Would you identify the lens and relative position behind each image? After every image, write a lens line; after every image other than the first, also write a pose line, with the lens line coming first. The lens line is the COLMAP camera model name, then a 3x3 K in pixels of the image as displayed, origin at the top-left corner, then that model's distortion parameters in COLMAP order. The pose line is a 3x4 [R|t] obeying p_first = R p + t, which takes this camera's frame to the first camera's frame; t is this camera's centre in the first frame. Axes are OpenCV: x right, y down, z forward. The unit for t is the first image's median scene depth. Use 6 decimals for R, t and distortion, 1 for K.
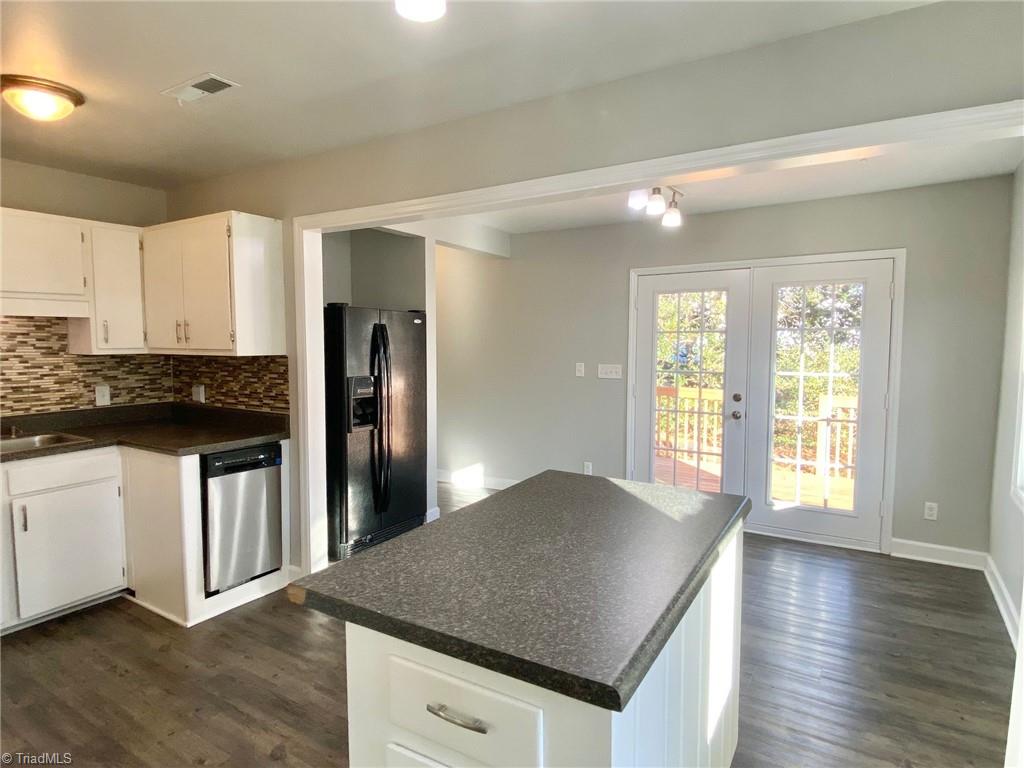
lens RADIAL K [[582.1, 0, 515.8], [0, 582.1, 383.8], [0, 0, 1]] dist [-0.008206, -0.003631]
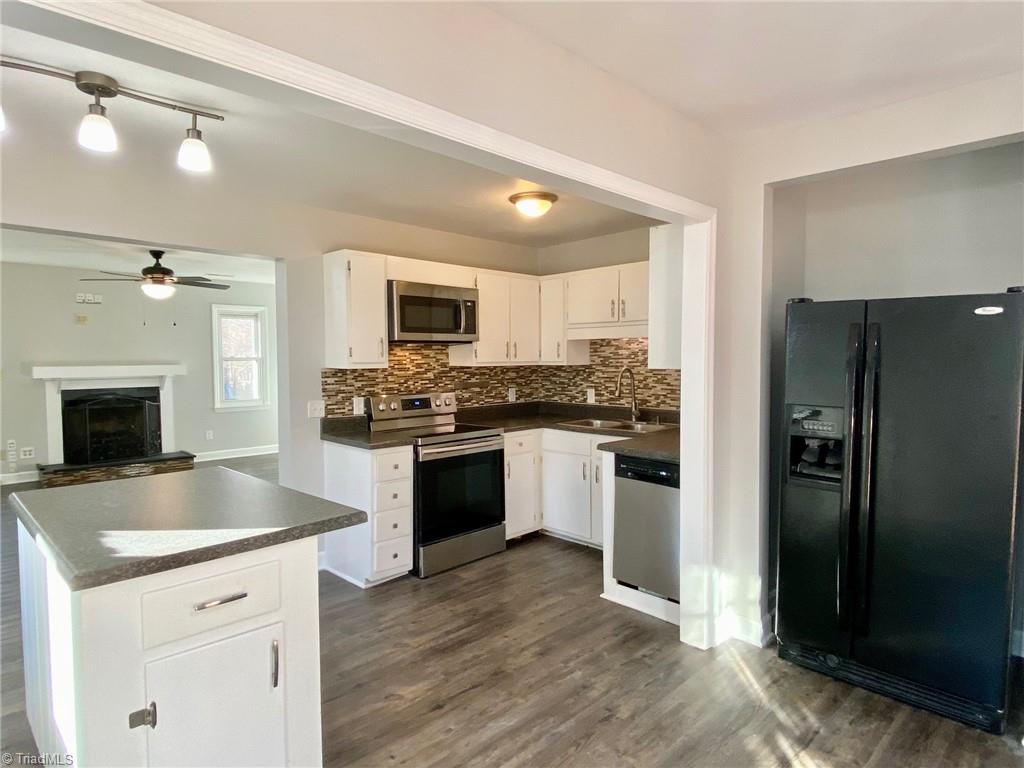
lens RADIAL K [[582.1, 0, 511.6], [0, 582.1, 385.5], [0, 0, 1]] dist [-0.008206, -0.003631]
pose [[-0.247689, 0.043348, -0.967869, 0.642274], [-0.064297, 0.996061, 0.061065, -0.074395], [0.966704, 0.077356, -0.243926, 1.139700]]
